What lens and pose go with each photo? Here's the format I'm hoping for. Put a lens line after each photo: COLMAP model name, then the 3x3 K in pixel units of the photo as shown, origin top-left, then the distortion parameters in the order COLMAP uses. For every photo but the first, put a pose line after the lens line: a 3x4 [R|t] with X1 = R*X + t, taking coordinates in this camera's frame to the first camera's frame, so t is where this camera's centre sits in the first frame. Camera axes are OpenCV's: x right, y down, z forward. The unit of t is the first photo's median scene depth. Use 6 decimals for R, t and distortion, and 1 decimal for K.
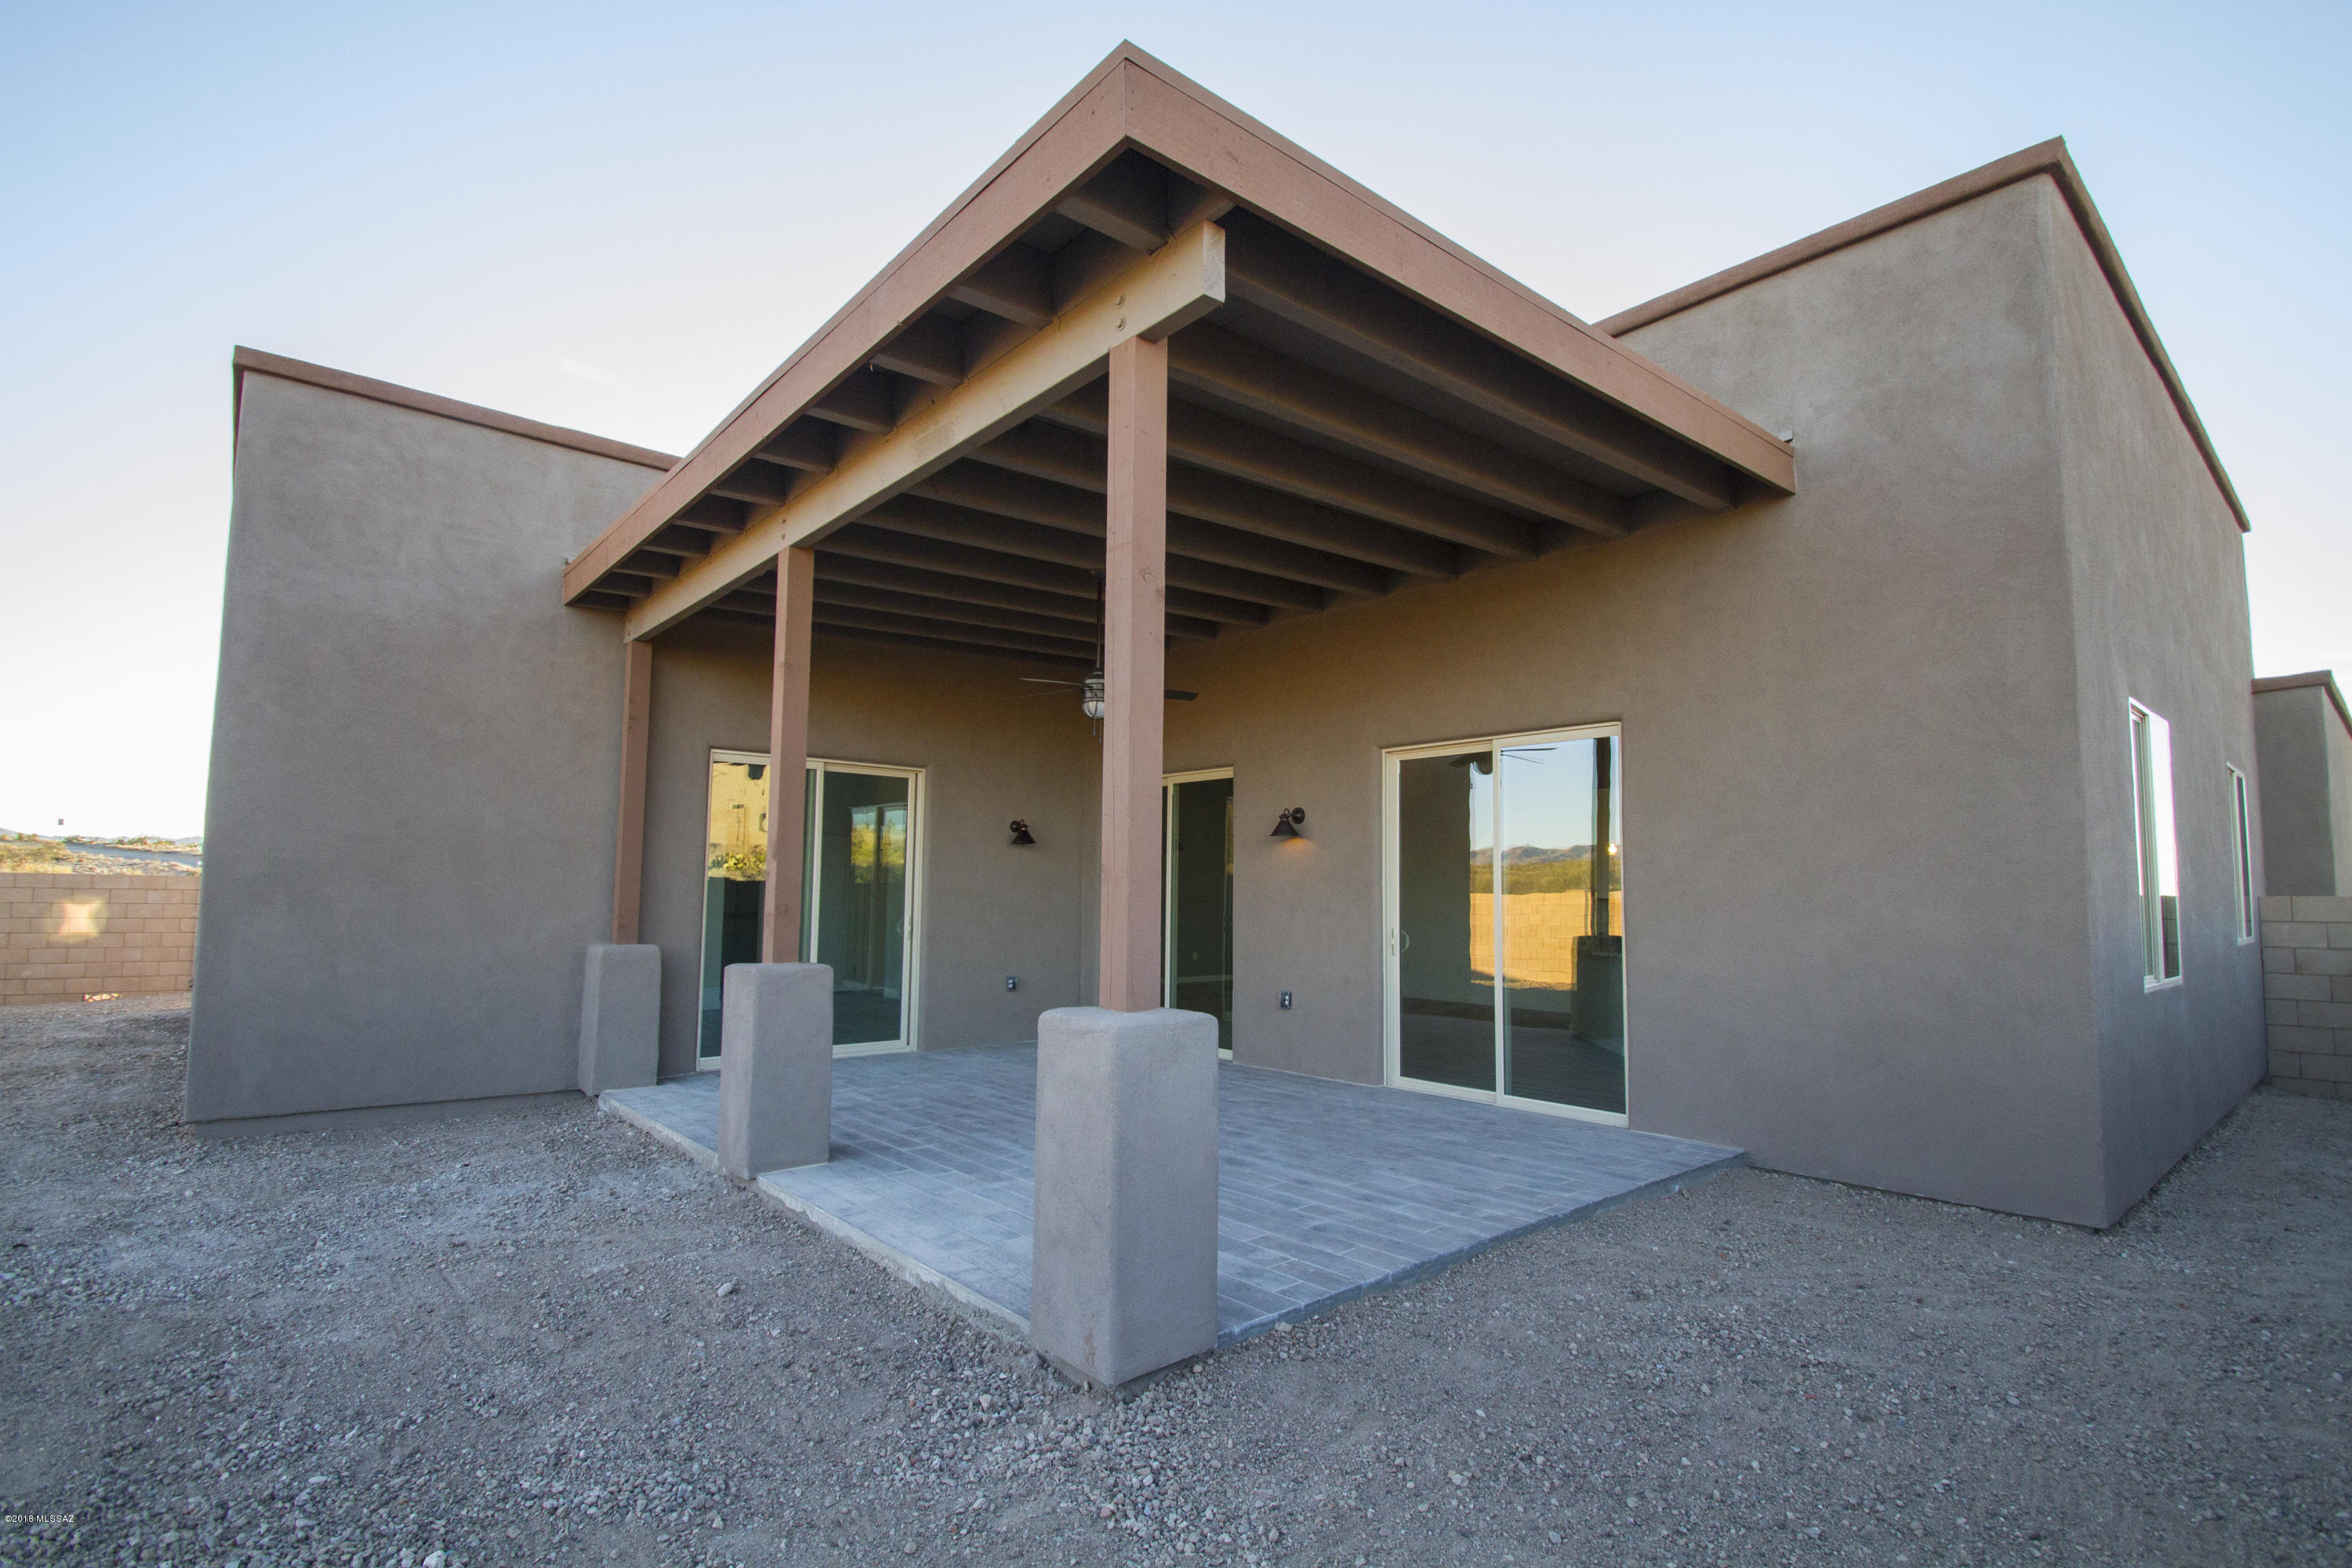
lens RADIAL K [[1093.4, 0, 1183.9], [0, 1093.4, 814.9], [0, 0, 1]] dist [0.020243, -0.023262]
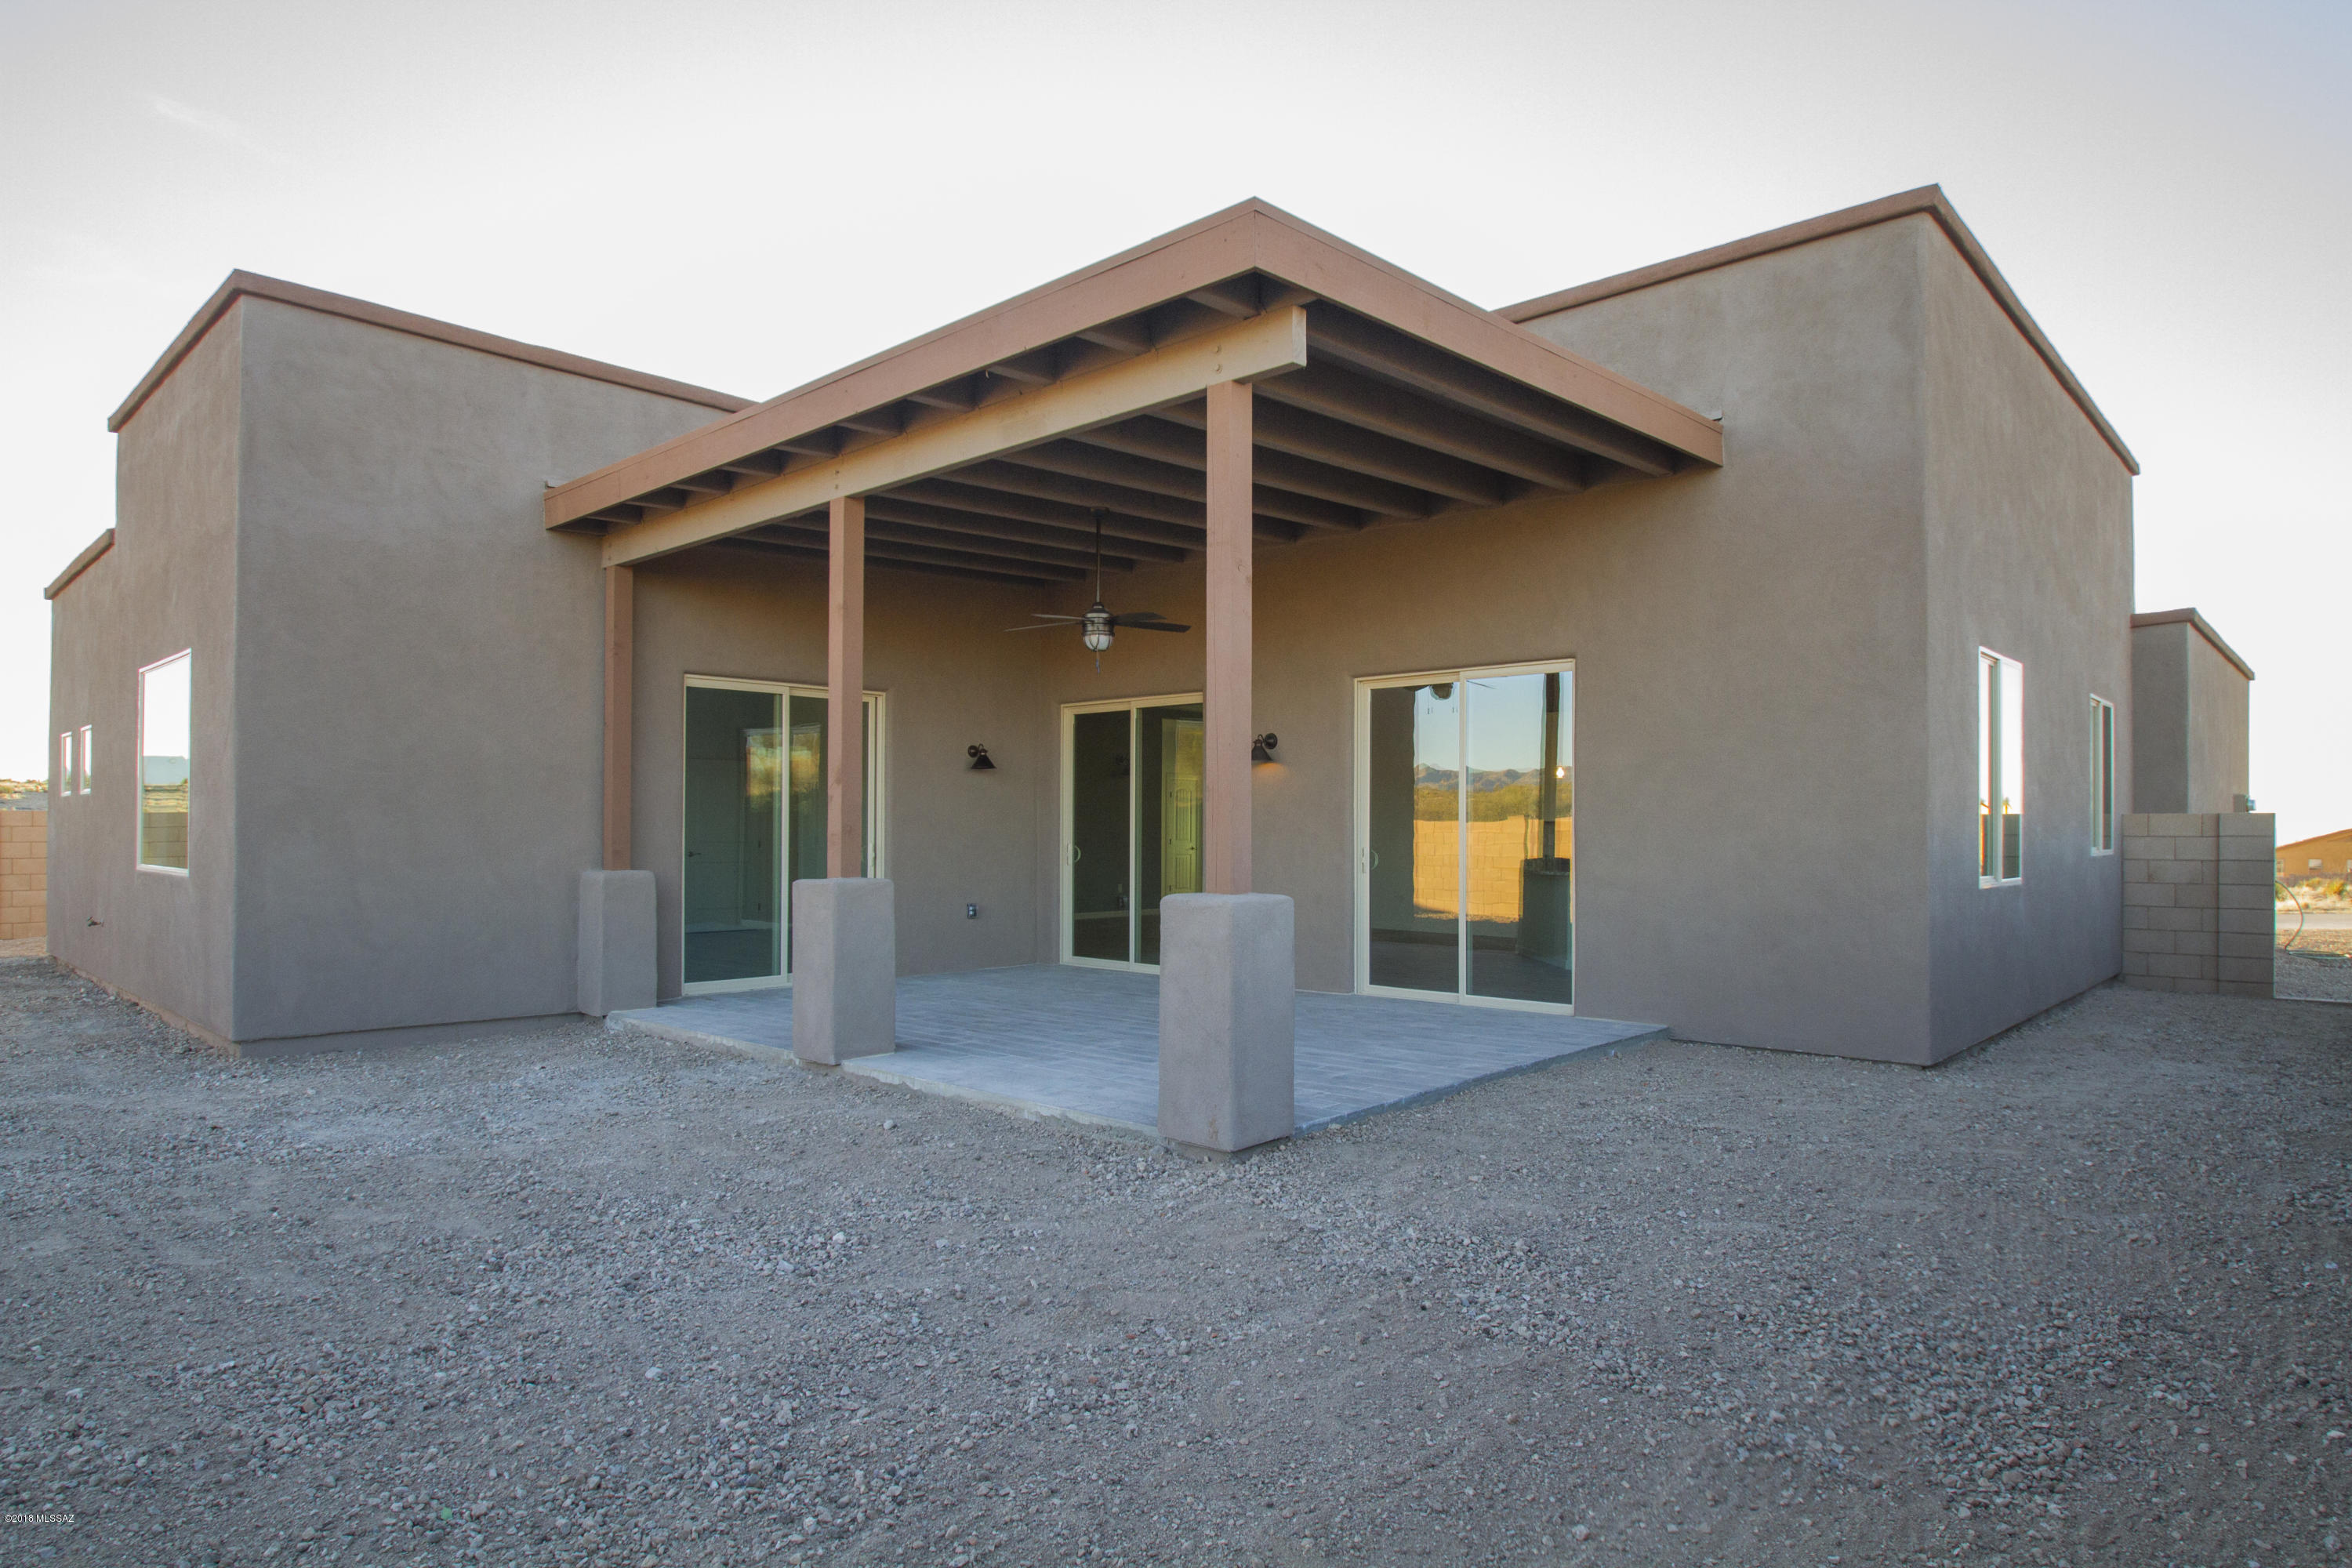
lens RADIAL K [[1338.1, 0, 1190.1], [0, 1338.1, 824.2], [0, 0, 1]] dist [-0.015851, 0.000500]
pose [[0.993832, -0.007284, 0.110656, -0.169325], [-0.000447, 0.997569, 0.069683, -0.013715], [-0.110895, -0.069303, 0.991413, -0.377045]]
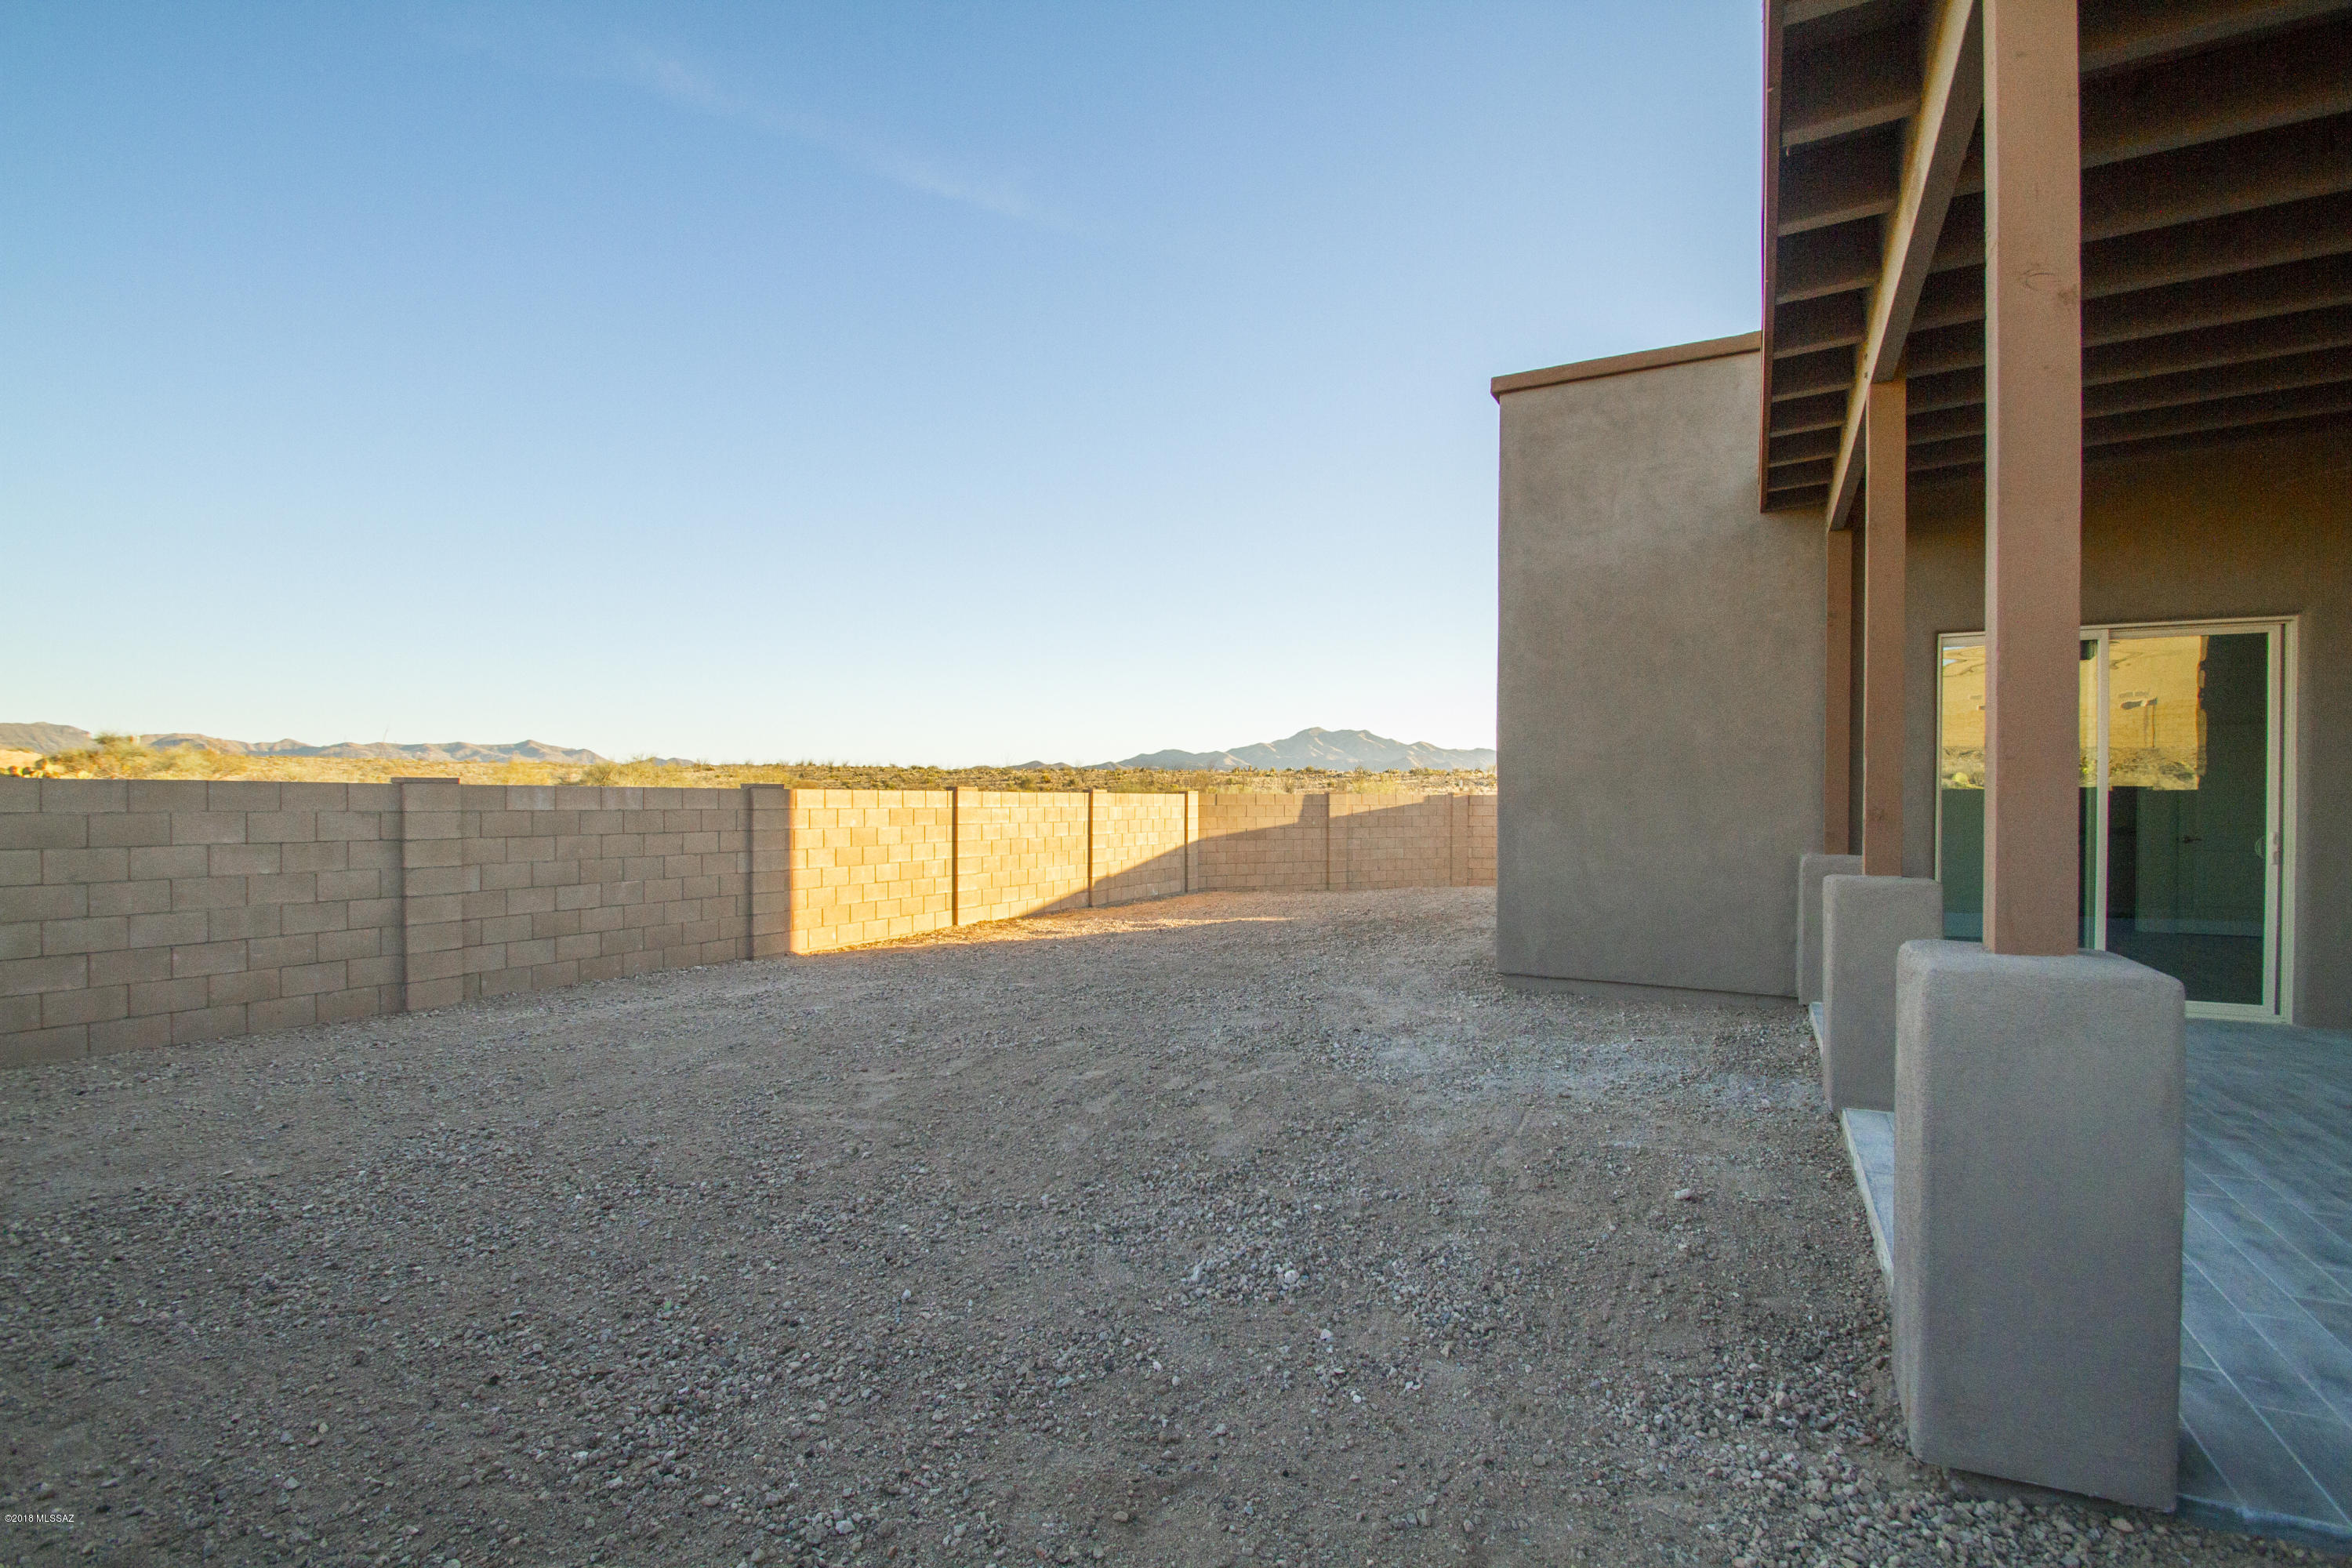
lens RADIAL K [[1093.4, 0, 1183.9], [0, 1093.4, 814.9], [0, 0, 1]] dist [0.020243, -0.023262]
pose [[0.369255, -0.000164, -0.929328, 0.231219], [0.069460, 0.997208, 0.027423, 0.025420], [0.926729, -0.074677, 0.368235, 0.176088]]
